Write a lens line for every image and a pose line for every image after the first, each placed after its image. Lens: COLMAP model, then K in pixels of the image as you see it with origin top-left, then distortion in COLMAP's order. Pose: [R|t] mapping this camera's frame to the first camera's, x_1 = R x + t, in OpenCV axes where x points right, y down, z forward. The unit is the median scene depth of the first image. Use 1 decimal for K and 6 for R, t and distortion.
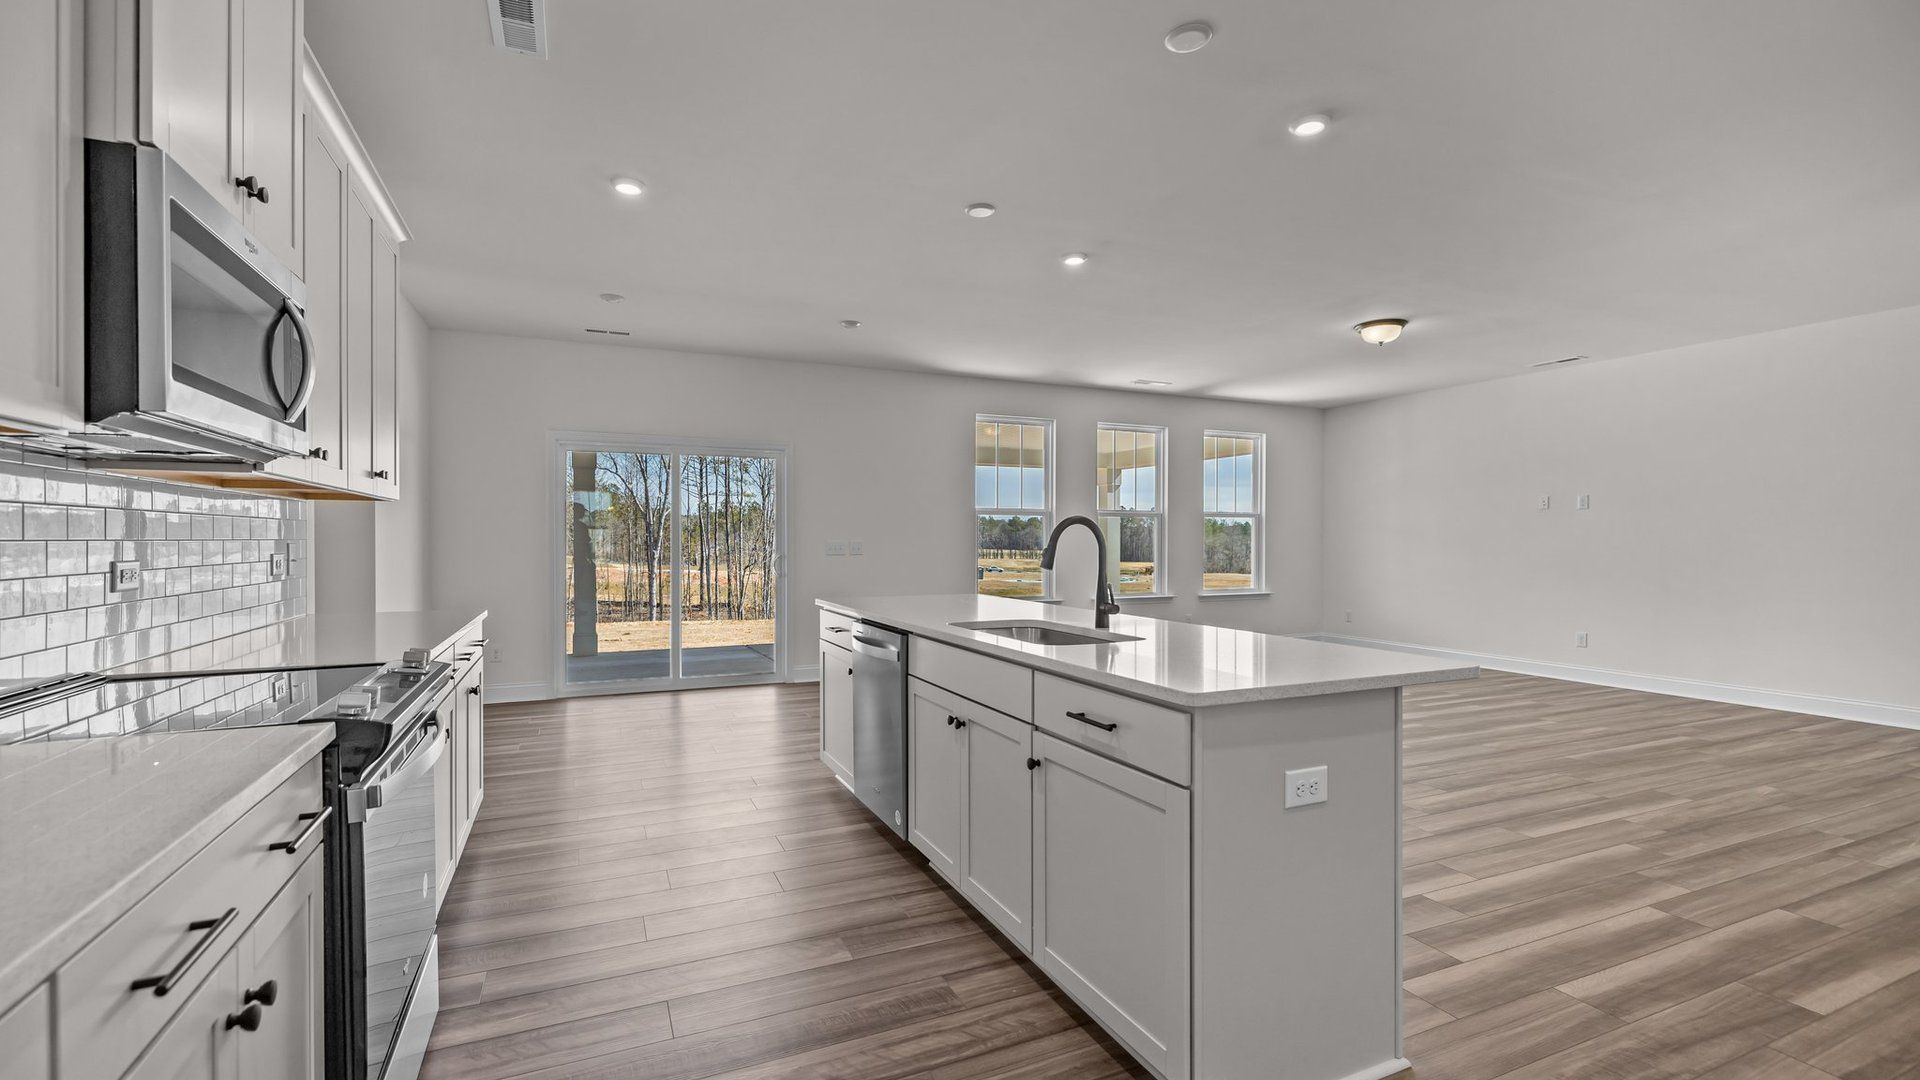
lens RADIAL K [[840.3, 0, 960.0], [0, 840.3, 540.0], [0, 0, 1]] dist [-0.038256, 0.000031]
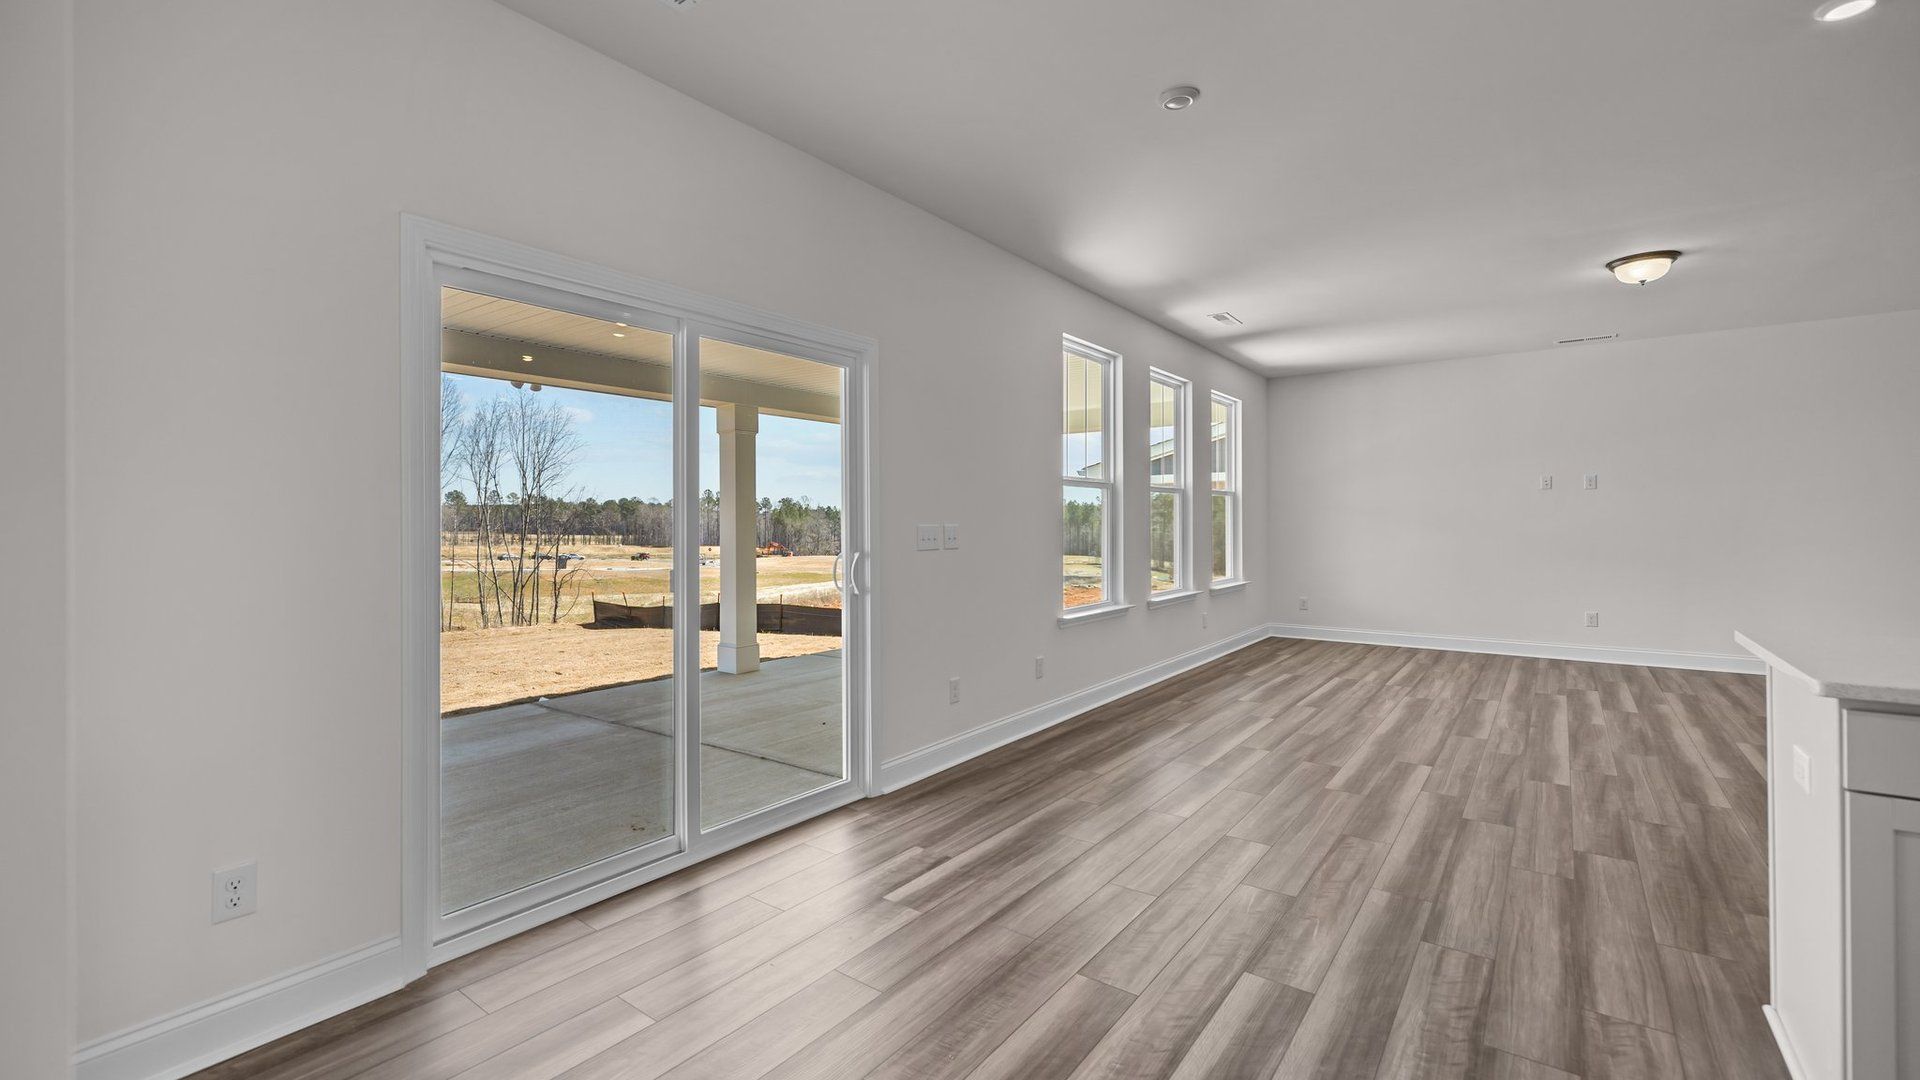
lens RADIAL K [[809.4, 0, 955.6], [0, 809.4, 533.2], [0, 0, 1]] dist [-0.001751, -0.000674]
pose [[0.862665, -0.010582, 0.505665, -0.856956], [0.004592, 0.999904, 0.013091, 0.000419], [-0.505754, -0.008971, 0.862631, 1.148330]]
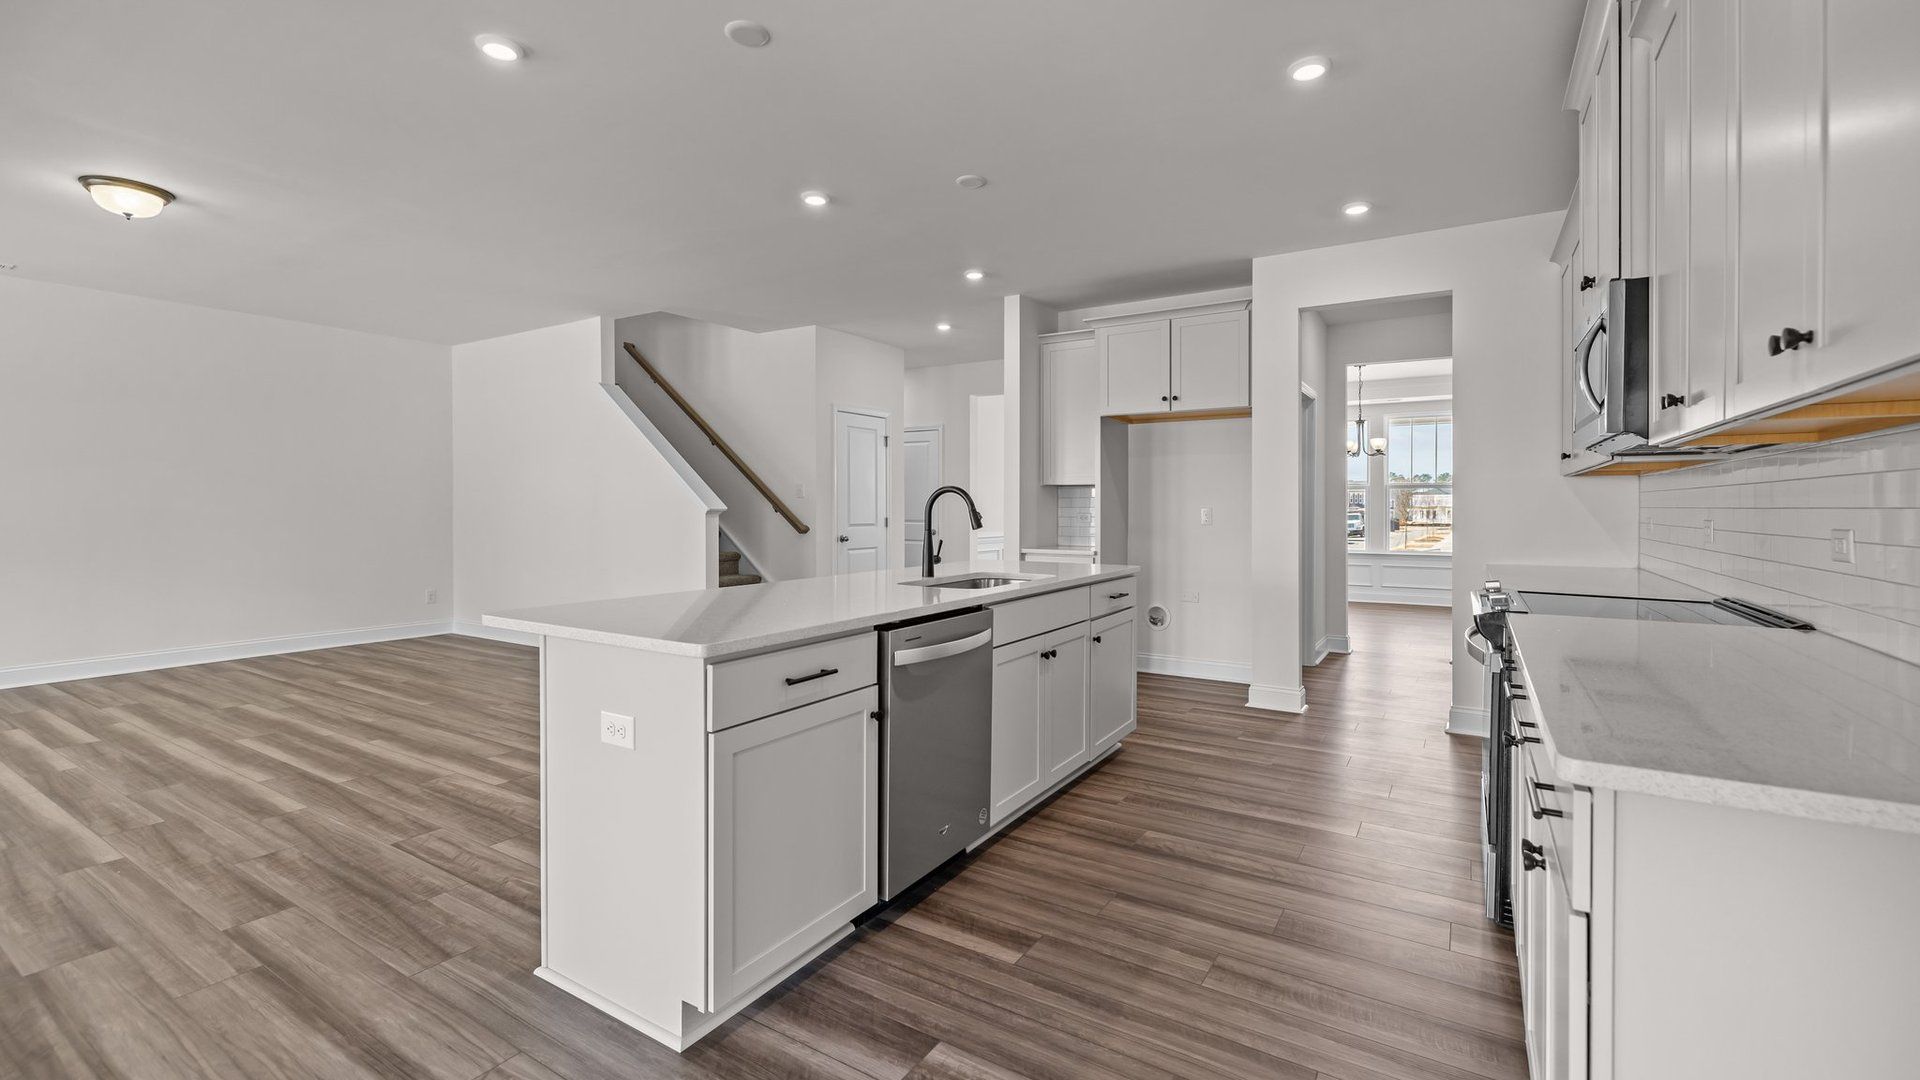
lens RADIAL K [[809.4, 0, 955.6], [0, 809.4, 533.2], [0, 0, 1]] dist [-0.001751, -0.000674]
pose [[-0.556962, -0.029735, 0.830006, -0.732142], [0.001290, 0.999327, 0.036666, -0.001127], [-0.830537, 0.021492, -0.556548, 1.435113]]
